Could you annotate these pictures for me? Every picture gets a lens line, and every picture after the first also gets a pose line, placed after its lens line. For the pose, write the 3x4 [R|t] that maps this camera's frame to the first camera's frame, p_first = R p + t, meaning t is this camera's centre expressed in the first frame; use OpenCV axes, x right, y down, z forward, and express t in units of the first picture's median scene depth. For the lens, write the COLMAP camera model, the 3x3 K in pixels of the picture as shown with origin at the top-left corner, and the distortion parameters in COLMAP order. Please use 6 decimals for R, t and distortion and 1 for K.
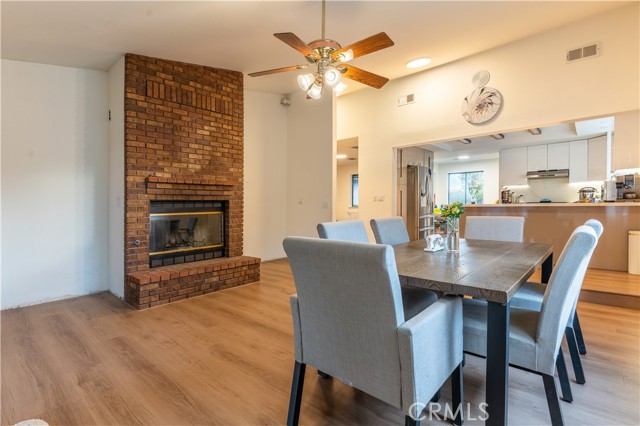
lens RADIAL K [[305.6, 0, 315.5], [0, 305.6, 212.6], [0, 0, 1]] dist [0.004369, -0.000322]
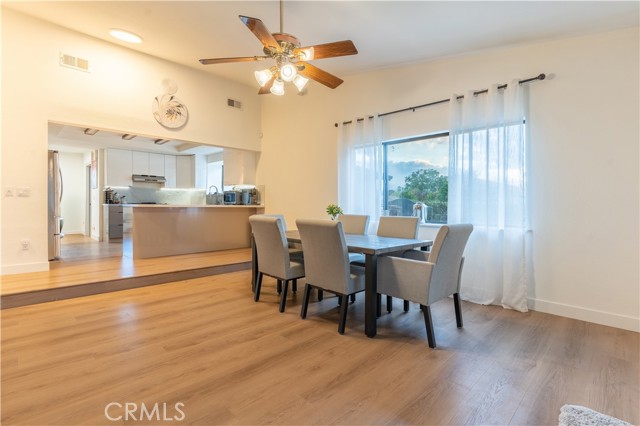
lens RADIAL K [[305.6, 0, 315.3], [0, 305.6, 209.6], [0, 0, 1]] dist [0.004369, -0.000322]
pose [[0.071179, -0.002119, 0.997461, -0.489946], [0.014043, 0.999901, 0.001122, -0.003522], [-0.997365, 0.013928, 0.071202, 0.433453]]
